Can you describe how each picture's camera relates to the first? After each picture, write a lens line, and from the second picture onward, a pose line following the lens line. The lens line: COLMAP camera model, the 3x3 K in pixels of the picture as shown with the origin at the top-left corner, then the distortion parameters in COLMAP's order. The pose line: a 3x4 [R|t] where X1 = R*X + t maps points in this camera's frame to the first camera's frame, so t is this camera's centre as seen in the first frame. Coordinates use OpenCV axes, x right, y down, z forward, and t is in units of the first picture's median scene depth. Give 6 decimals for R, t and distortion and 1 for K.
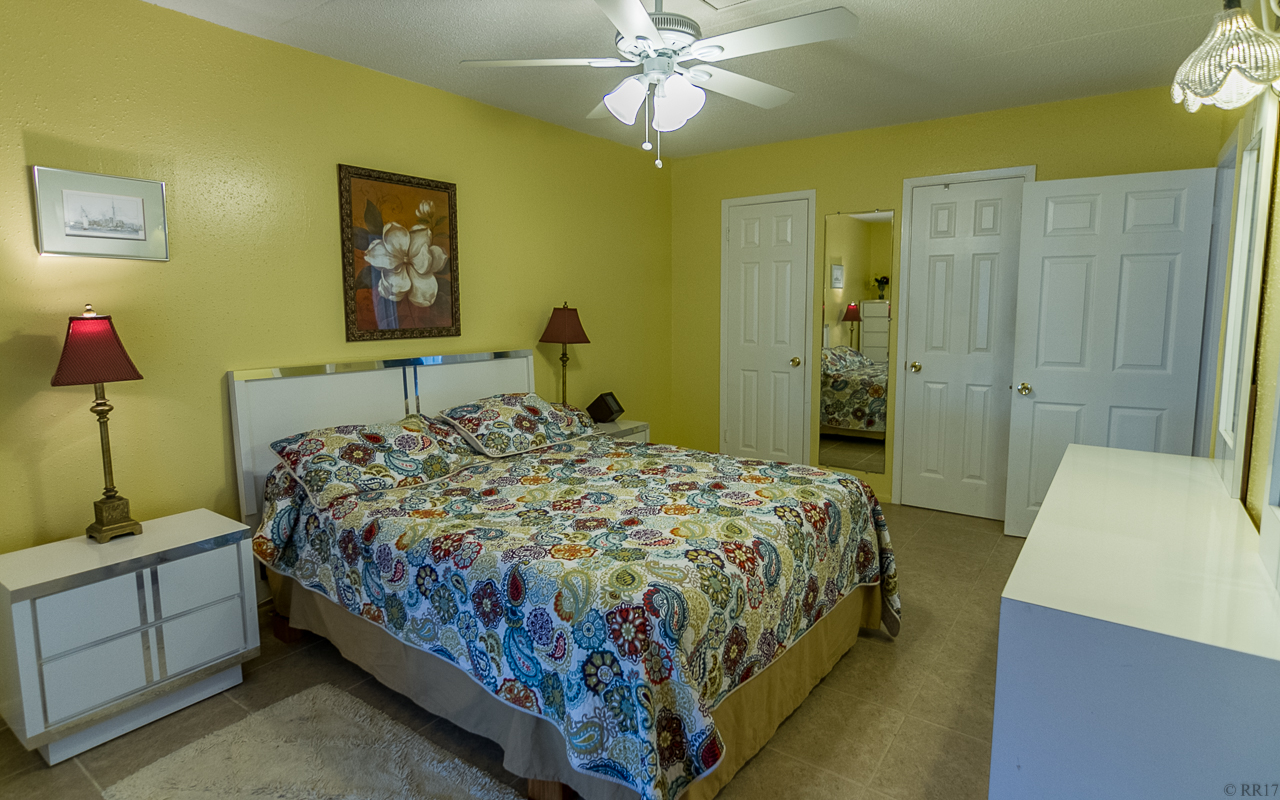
lens RADIAL K [[662.9, 0, 664.1], [0, 662.9, 375.0], [0, 0, 1]] dist [0.000071, -0.000311]
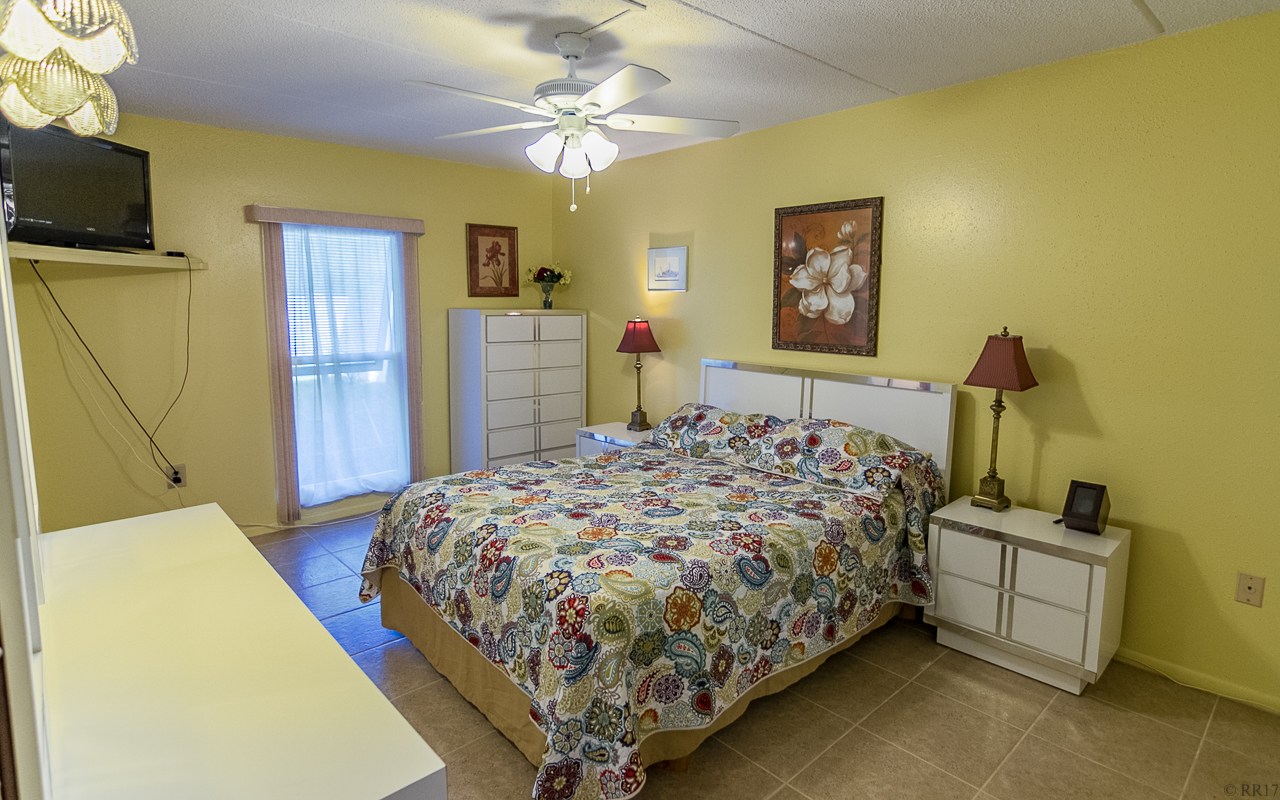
lens RADIAL K [[662.9, 0, 664.1], [0, 662.9, 375.0], [0, 0, 1]] dist [0.000071, -0.000311]
pose [[-0.208417, 0.104632, -0.972427, 0.746529], [-0.124530, 0.983330, 0.132495, -0.134518], [0.970080, 0.148711, -0.191912, 0.989255]]
